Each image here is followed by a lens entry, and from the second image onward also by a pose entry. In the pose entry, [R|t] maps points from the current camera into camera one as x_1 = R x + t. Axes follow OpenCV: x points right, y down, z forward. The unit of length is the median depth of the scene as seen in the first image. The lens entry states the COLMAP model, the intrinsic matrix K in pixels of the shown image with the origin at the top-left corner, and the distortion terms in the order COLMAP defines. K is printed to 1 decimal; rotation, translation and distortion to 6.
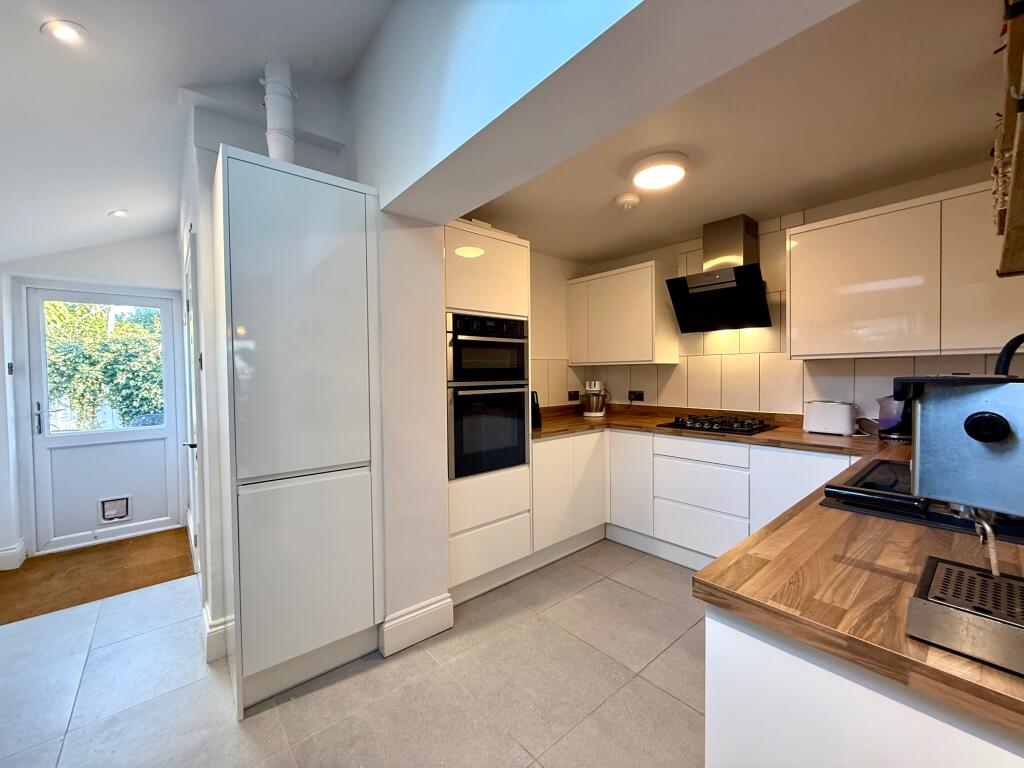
lens RADIAL K [[409.3, 0, 512.0], [0, 409.3, 384.0], [0, 0, 1]] dist [-0.000315, -0.000091]
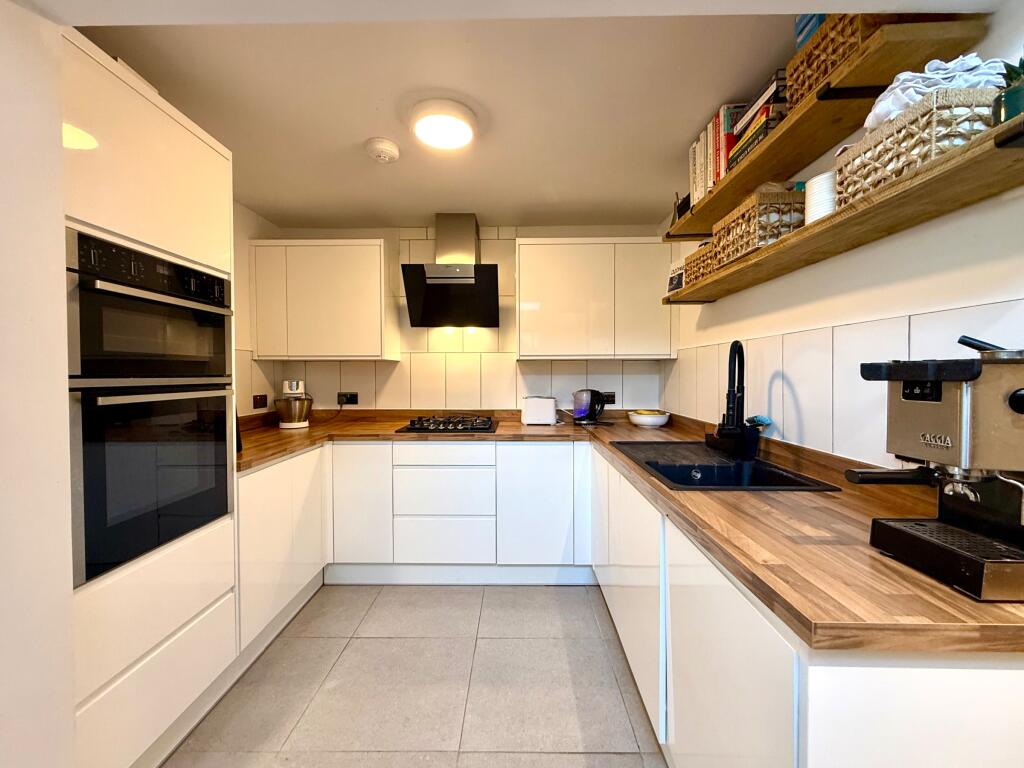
lens RADIAL K [[411.9, 0, 500.9], [0, 411.9, 384.1], [0, 0, 1]] dist [-0.000153, -0.000024]
pose [[0.664418, -0.006675, 0.747332, -0.153023], [0.013399, 0.999906, -0.002982, 0.008417], [-0.747241, 0.011995, 0.664445, 0.281663]]
